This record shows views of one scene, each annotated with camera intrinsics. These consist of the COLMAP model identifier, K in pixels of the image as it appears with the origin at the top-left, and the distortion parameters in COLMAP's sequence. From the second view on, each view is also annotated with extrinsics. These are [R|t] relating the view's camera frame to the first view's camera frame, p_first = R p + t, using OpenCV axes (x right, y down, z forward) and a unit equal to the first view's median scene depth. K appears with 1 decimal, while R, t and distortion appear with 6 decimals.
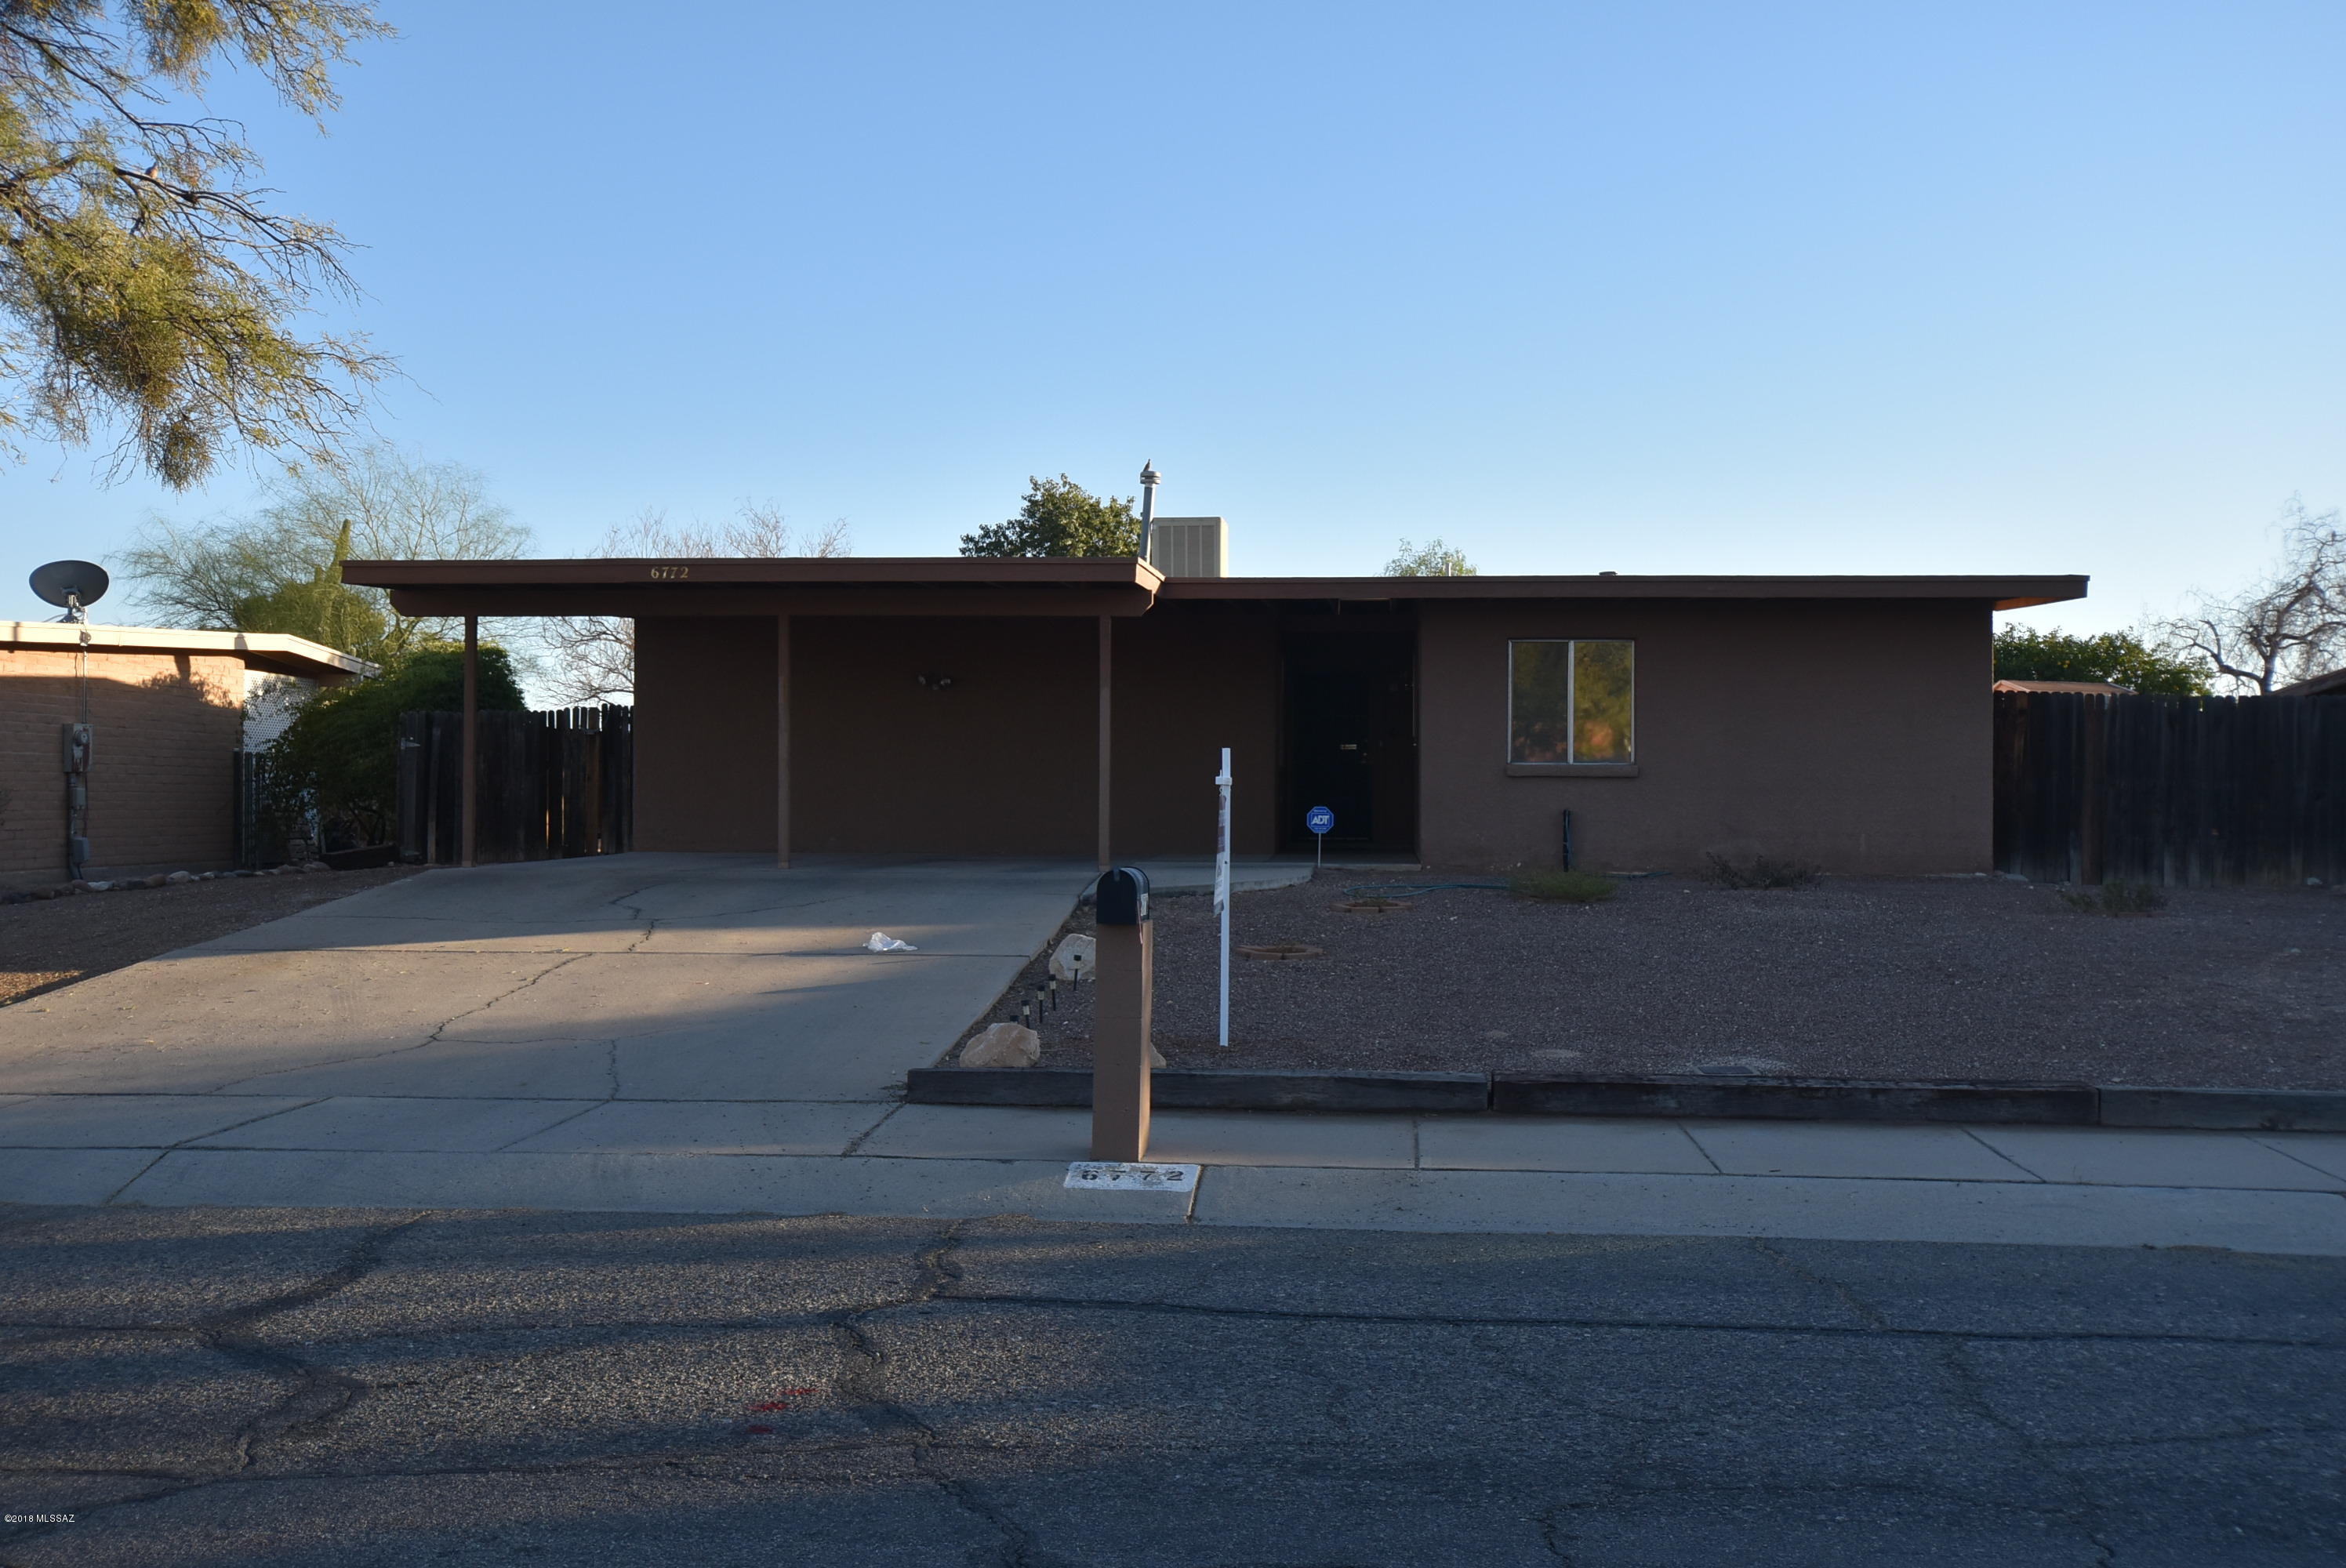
lens RADIAL K [[2419.8, 0, 1172.9], [0, 2419.8, 782.5], [0, 0, 1]] dist [0.036218, 0.000000]
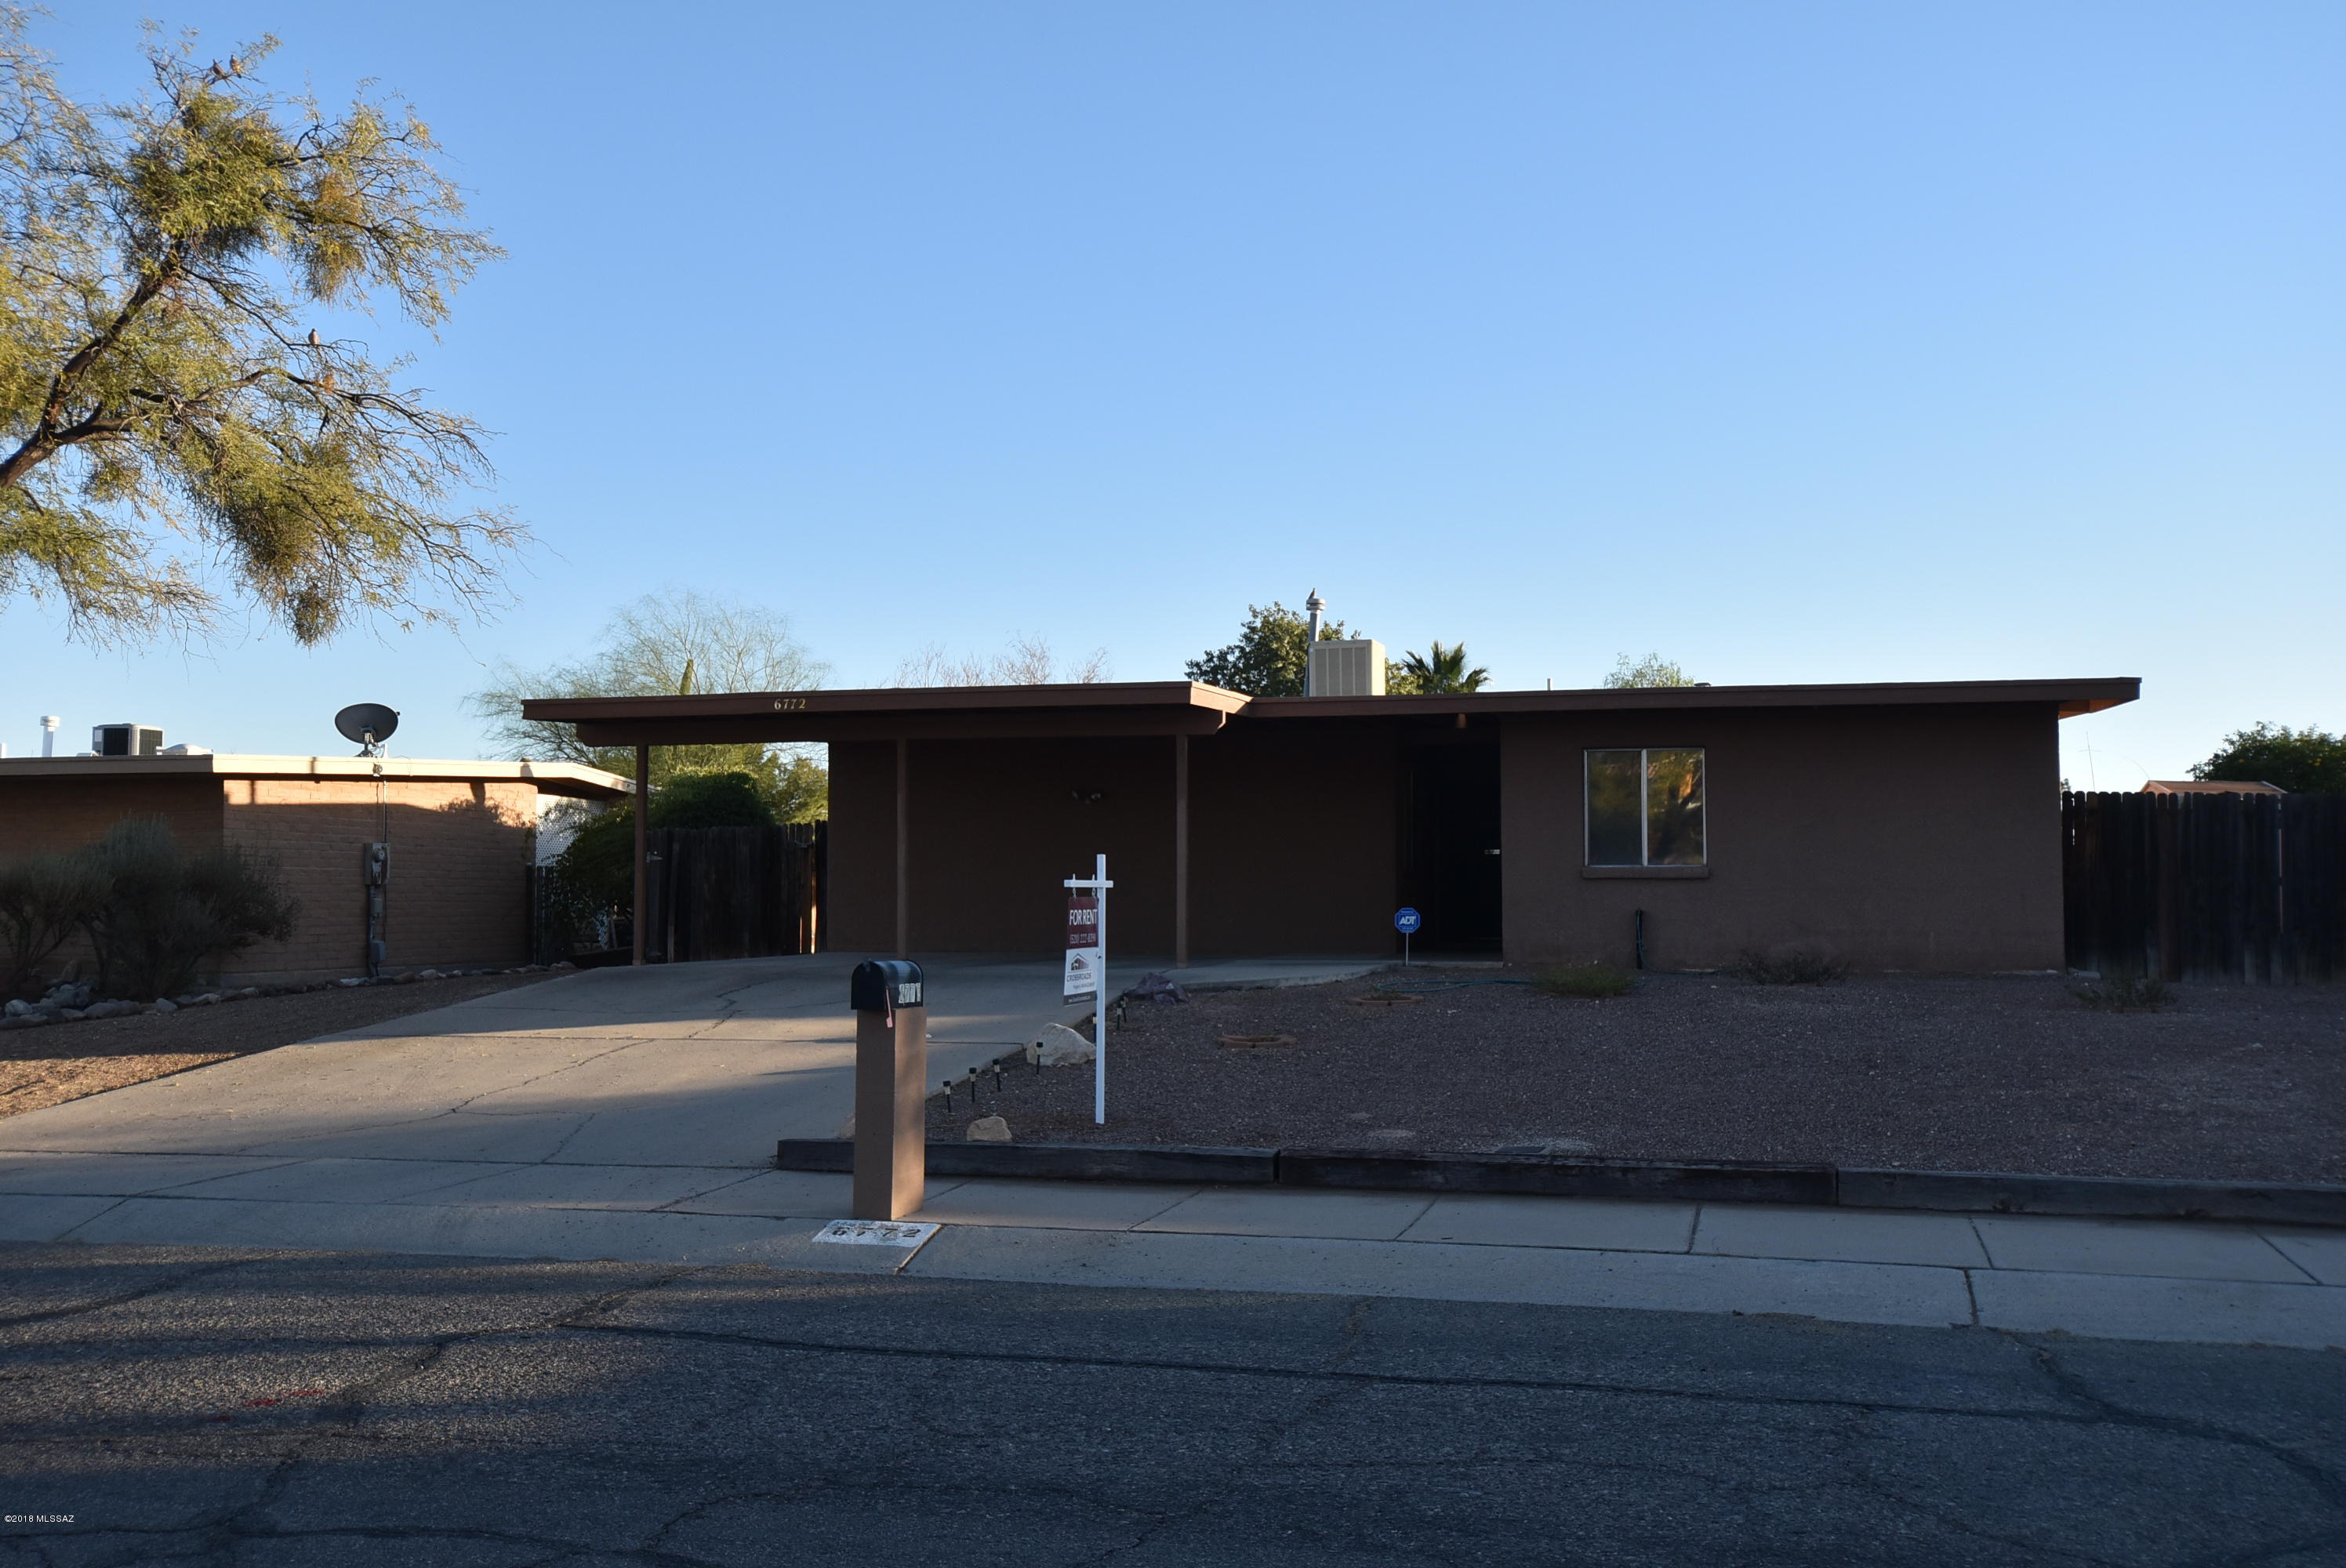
lens RADIAL K [[2293.4, 0, 1172.7], [0, 2293.4, 783.8], [0, 0, 1]] dist [0.037629, 0.000000]
pose [[0.984767, -0.014654, -0.173263, 0.155482], [0.006725, 0.998907, -0.046263, 0.001466], [0.173752, 0.044393, 0.983788, -0.023371]]
